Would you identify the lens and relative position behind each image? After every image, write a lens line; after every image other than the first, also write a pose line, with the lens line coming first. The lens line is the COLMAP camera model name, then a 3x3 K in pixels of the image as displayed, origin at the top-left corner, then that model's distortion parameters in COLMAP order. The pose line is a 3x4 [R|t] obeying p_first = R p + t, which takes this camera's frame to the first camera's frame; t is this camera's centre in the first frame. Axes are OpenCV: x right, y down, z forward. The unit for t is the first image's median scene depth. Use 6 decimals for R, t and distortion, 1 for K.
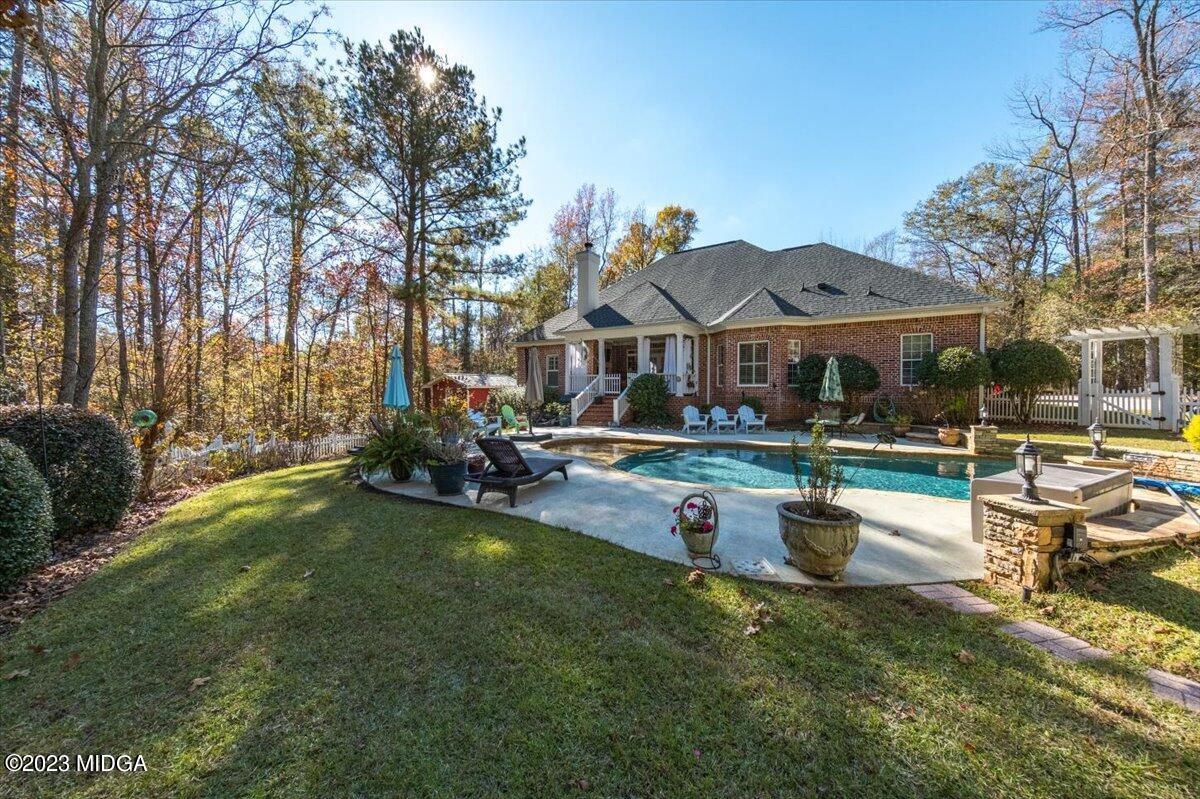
lens RADIAL K [[408.5, 0, 608.3], [0, 408.5, 393.7], [0, 0, 1]] dist [0.001012, -0.010546]
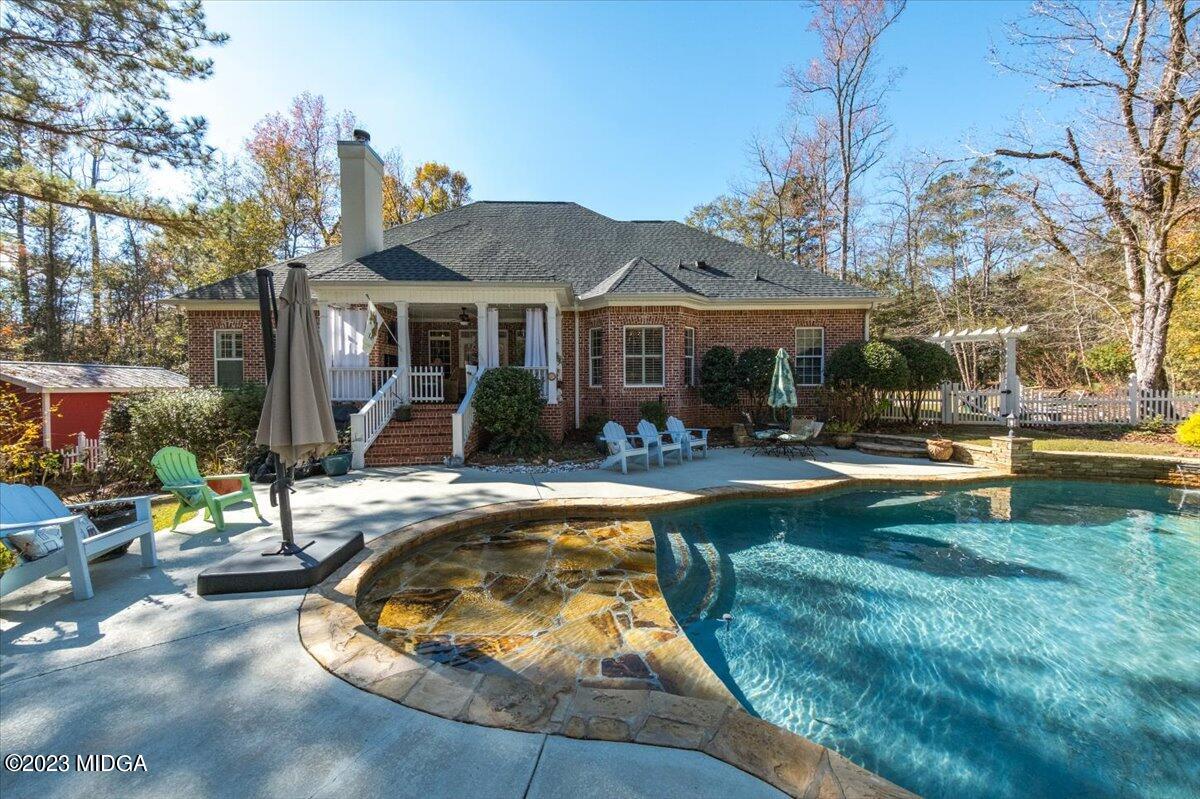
lens RADIAL K [[414.3, 0, 601.6], [0, 414.3, 391.0], [0, 0, 1]] dist [0.009414, -0.008066]
pose [[0.834692, -0.016254, 0.550476, -0.109518], [0.014937, 0.999865, 0.006874, -0.016006], [-0.550514, 0.002485, 0.834822, 0.396014]]
